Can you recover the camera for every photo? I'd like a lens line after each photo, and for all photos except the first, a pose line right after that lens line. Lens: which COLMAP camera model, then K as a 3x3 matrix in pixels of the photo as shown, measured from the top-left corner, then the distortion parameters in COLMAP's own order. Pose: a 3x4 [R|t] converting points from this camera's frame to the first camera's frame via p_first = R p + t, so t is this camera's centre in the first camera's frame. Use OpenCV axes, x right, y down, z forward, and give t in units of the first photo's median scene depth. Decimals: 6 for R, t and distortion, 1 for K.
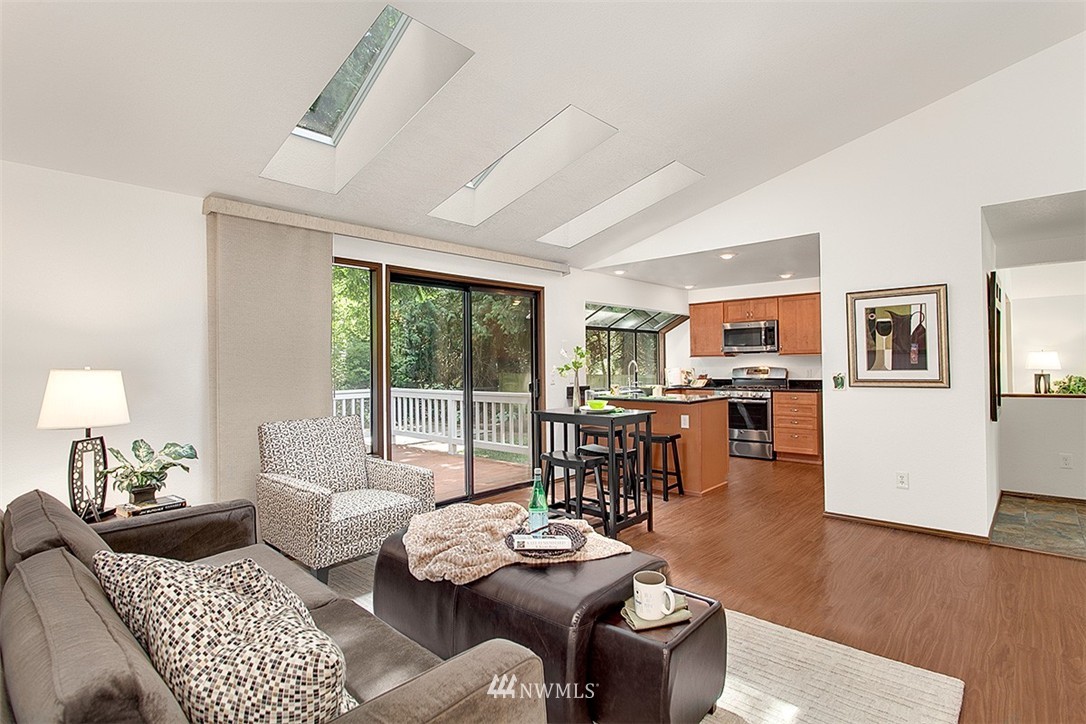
lens RADIAL K [[544.6, 0, 543.0], [0, 544.6, 362.0], [0, 0, 1]] dist [0.000205, 0.000006]
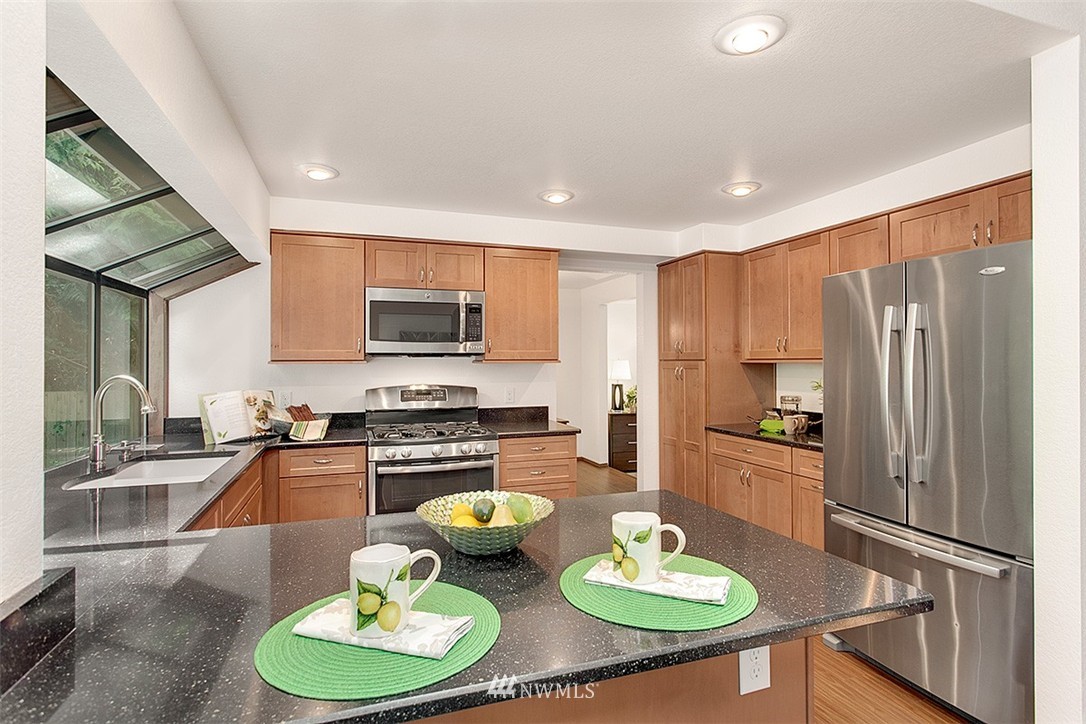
lens RADIAL K [[544.6, 0, 543.0], [0, 544.6, 362.0], [0, 0, 1]] dist [0.000205, 0.000006]
pose [[0.478423, 0.009325, 0.878080, 0.018736], [-0.008877, 0.999944, -0.005782, -0.010219], [-0.878085, -0.005028, 0.478479, 0.692217]]
